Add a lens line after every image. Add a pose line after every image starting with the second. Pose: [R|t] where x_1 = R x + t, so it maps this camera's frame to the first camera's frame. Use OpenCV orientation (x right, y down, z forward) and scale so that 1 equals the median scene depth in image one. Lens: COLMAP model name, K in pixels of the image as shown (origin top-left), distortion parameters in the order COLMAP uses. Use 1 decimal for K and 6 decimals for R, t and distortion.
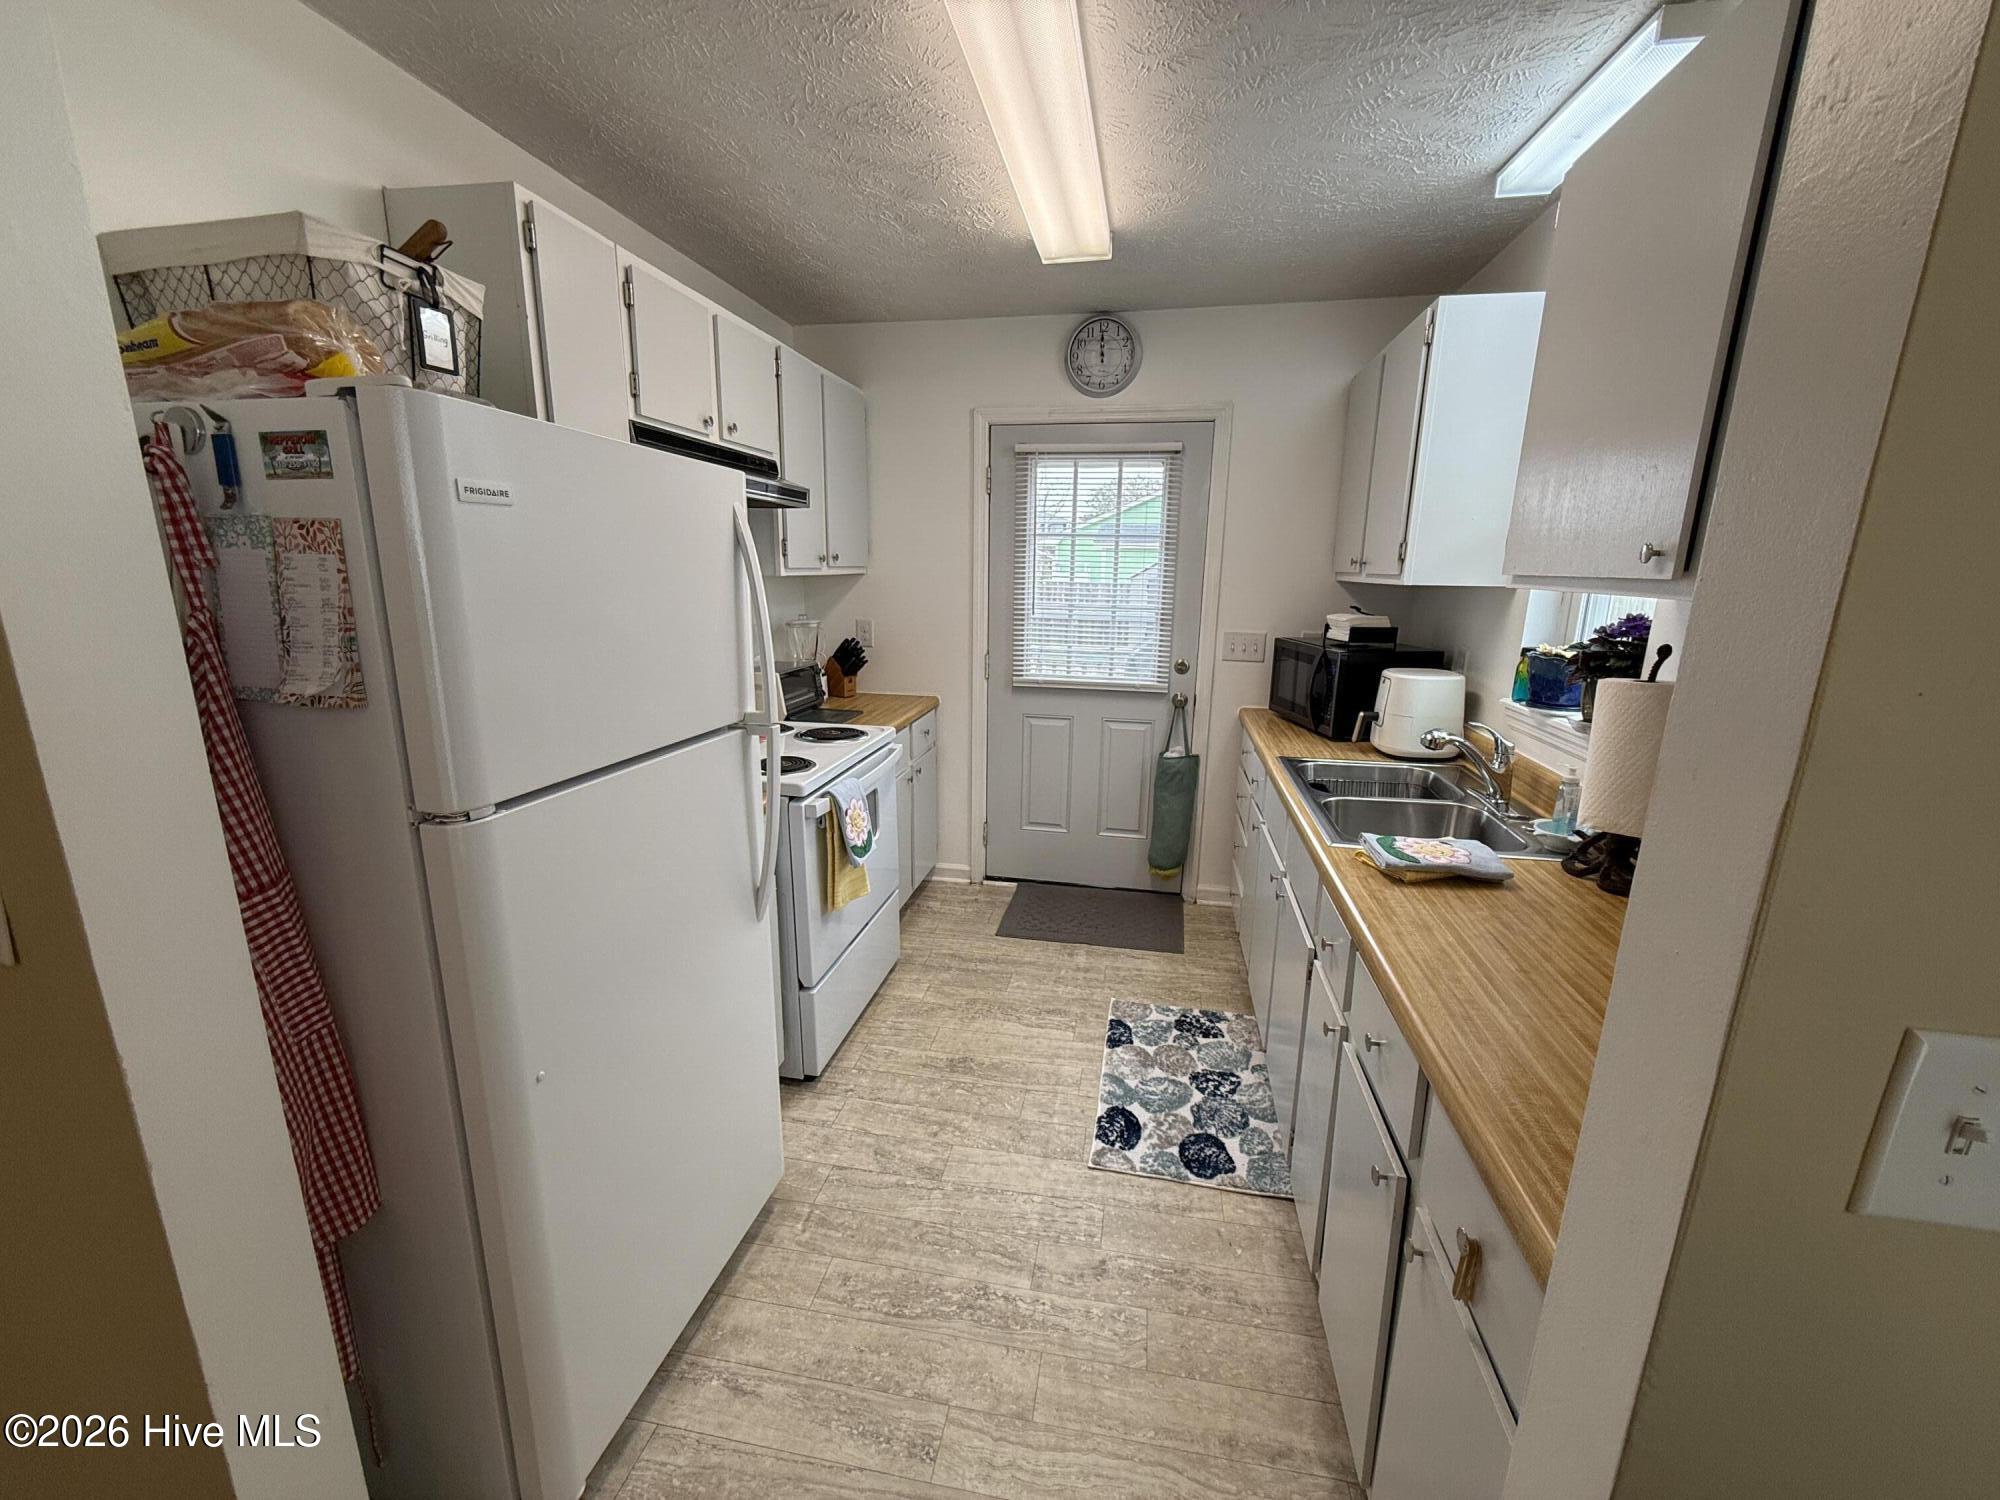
lens RADIAL K [[794.3, 0, 1003.8], [0, 794.3, 755.3], [0, 0, 1]] dist [-0.001417, 0.000424]
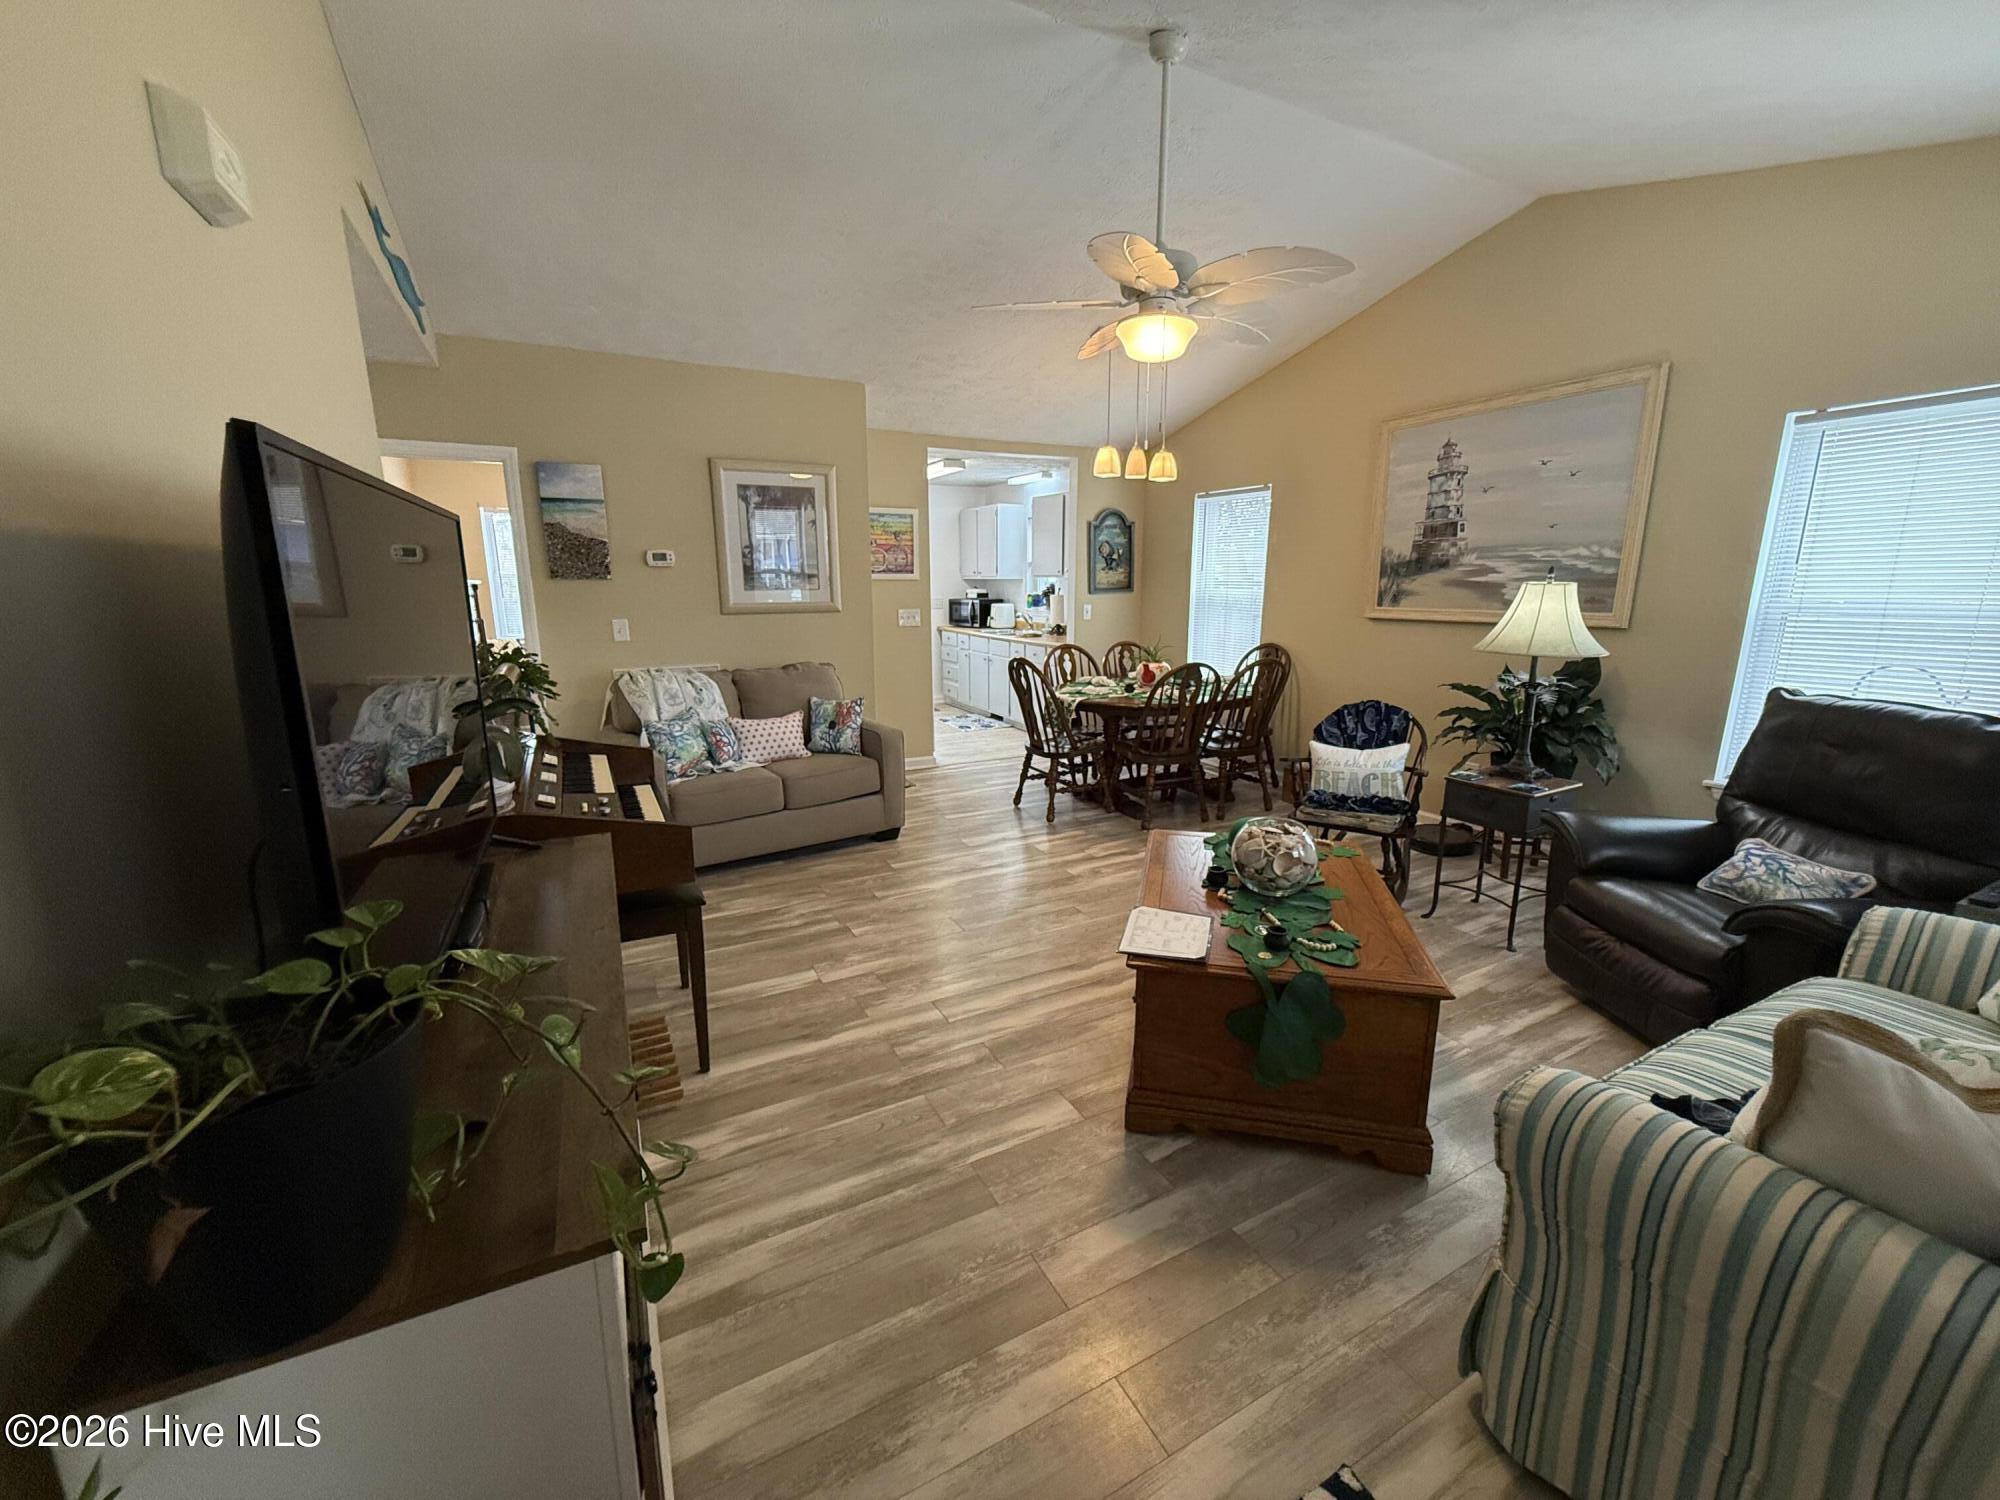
lens RADIAL K [[794.3, 0, 1001.2], [0, 794.3, 752.7], [0, 0, 1]] dist [-0.001417, 0.000424]
pose [[0.782229, -0.148815, 0.604956, -1.608930], [0.156679, 0.986833, 0.040162, 0.382433], [-0.602967, 0.063368, 0.795245, -1.649910]]
